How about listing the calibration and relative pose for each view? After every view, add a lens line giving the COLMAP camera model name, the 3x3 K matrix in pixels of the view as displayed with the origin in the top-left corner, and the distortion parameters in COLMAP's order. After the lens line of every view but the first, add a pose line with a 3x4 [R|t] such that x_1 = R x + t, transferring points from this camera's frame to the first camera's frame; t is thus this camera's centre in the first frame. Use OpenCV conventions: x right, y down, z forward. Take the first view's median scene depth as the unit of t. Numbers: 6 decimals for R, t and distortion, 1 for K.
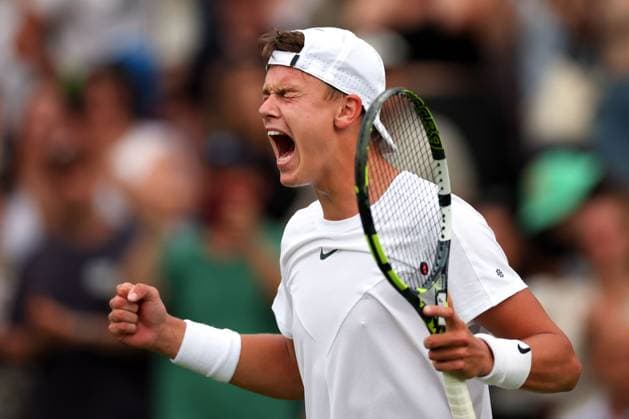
lens RADIAL K [[3265.2, 0, 313.5], [0, 3265.2, 209.0], [0, 0, 1]] dist [0.128215, 0.000000]
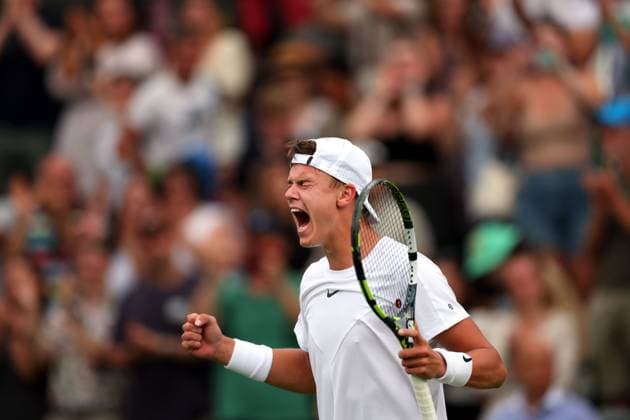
lens RADIAL K [[3270.4, 0, 316.1], [0, 3270.4, 210.0], [0, 0, 1]] dist [0.128215, 0.000000]
pose [[0.999973, 0.000287, 0.007405, -0.013658], [-0.000177, 0.999891, -0.014786, -0.001841], [-0.007409, 0.014784, 0.999863, -0.456614]]
